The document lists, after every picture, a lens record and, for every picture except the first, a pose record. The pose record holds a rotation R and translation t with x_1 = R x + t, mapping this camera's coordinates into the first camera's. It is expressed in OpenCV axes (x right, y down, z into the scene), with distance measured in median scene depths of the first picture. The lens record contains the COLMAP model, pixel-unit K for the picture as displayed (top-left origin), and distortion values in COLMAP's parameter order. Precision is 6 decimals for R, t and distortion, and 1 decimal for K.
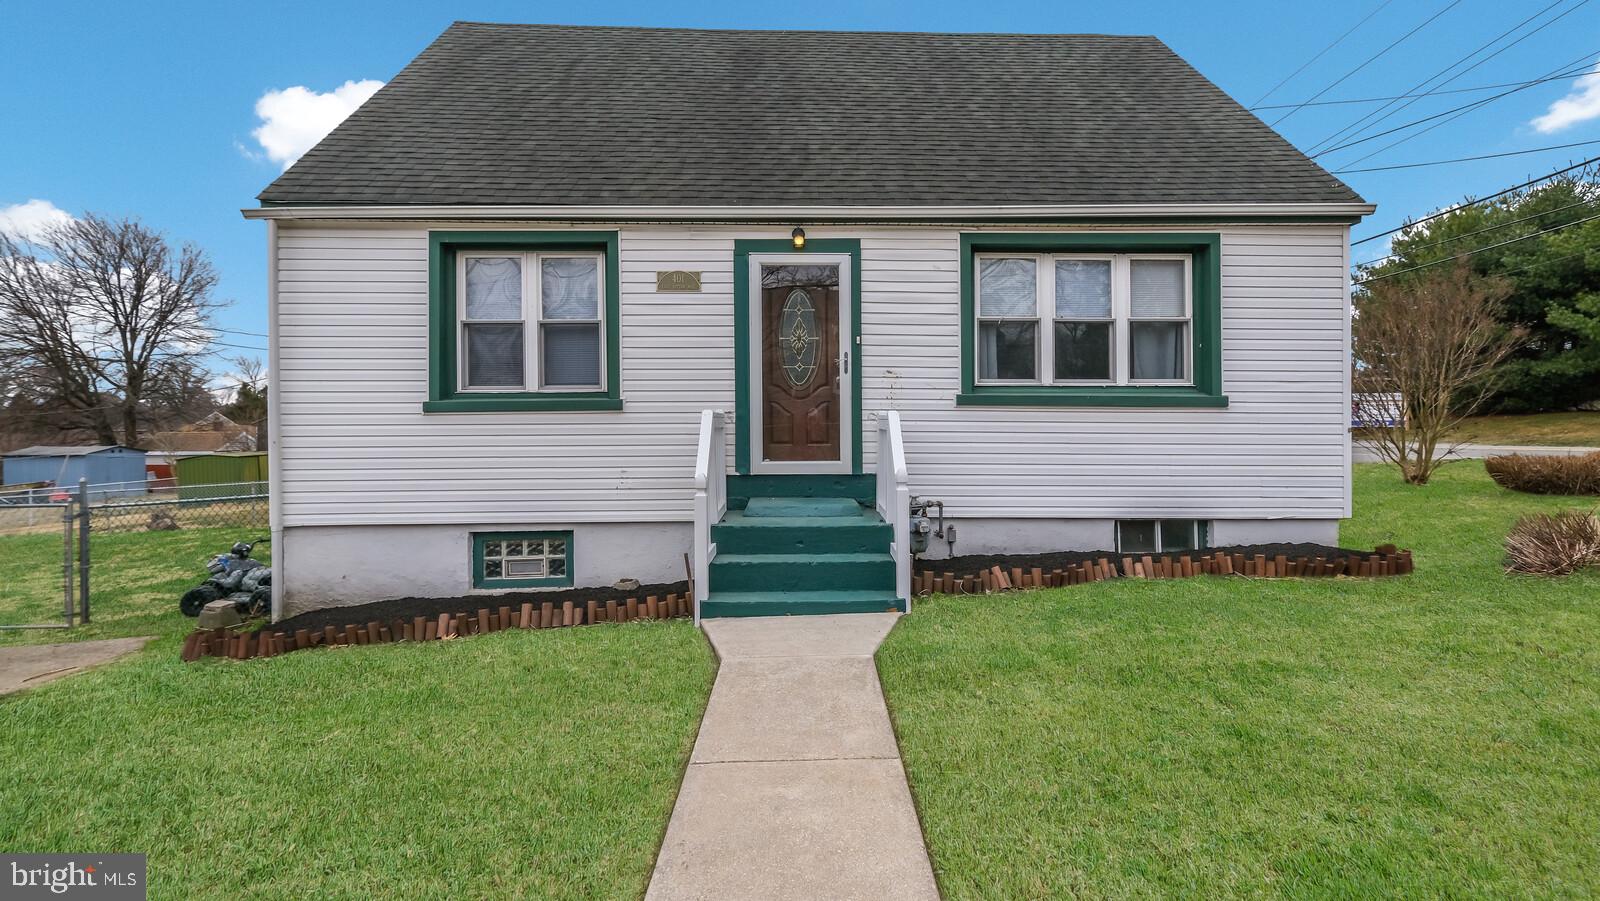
lens RADIAL K [[719.3, 0, 828.4], [0, 719.3, 460.3], [0, 0, 1]] dist [0.002305, -0.000234]
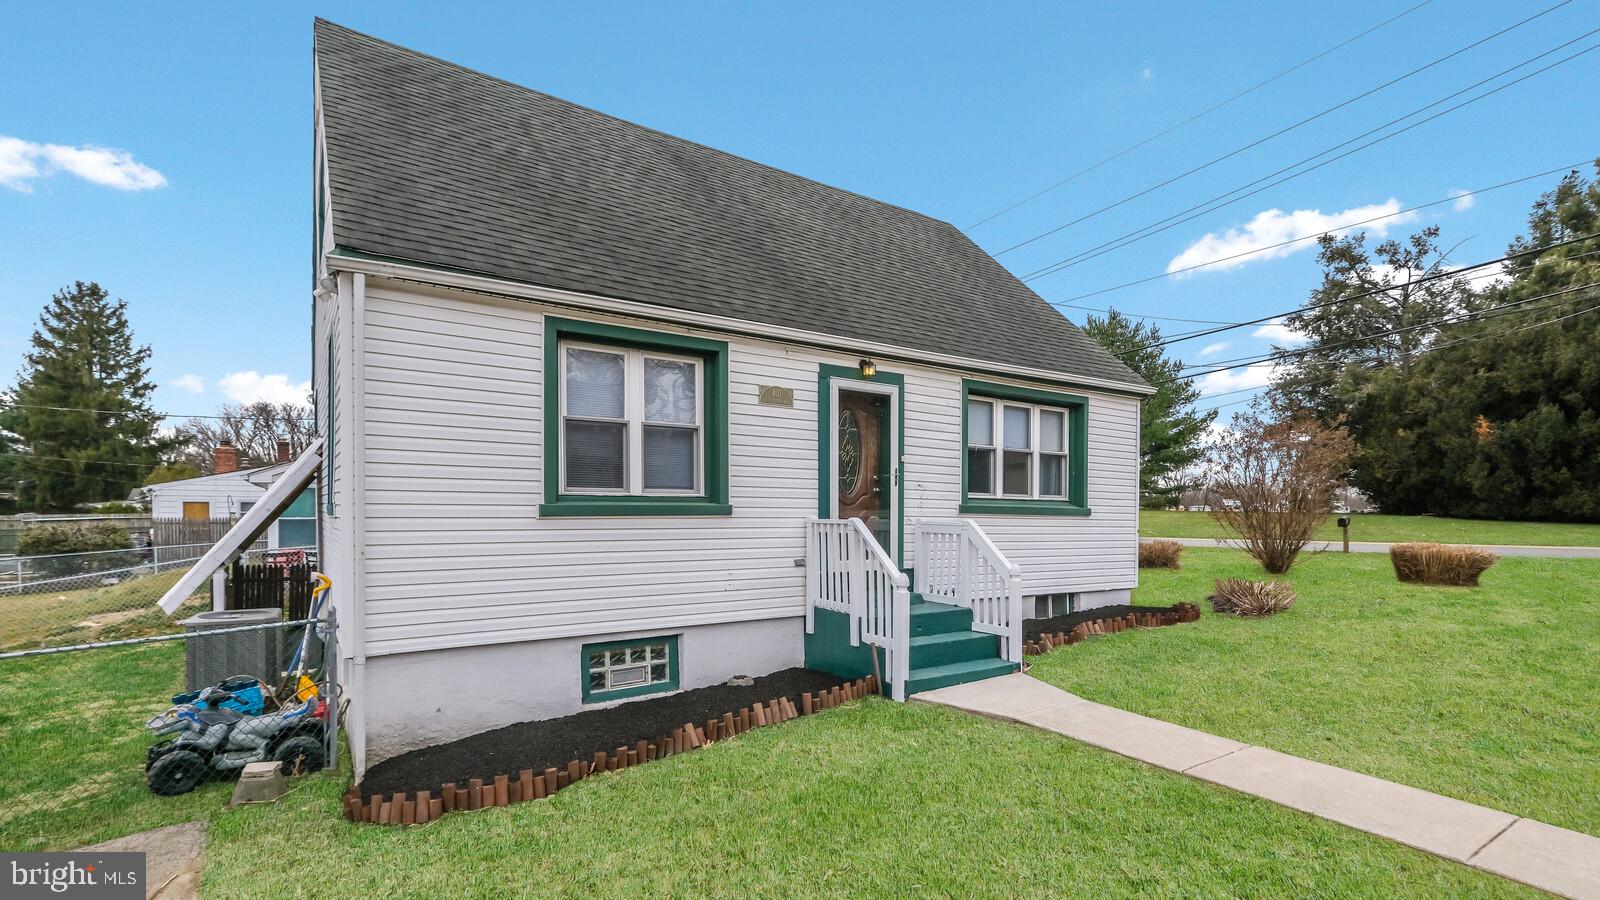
lens RADIAL K [[696.1, 0, 800.7], [0, 696.1, 567.2], [0, 0, 1]] dist [0.001708, 0.000181]
pose [[0.857947, -0.030381, 0.512839, -0.706123], [0.016199, 0.999353, 0.032102, -0.024641], [-0.513482, -0.019234, 0.857885, 0.079013]]
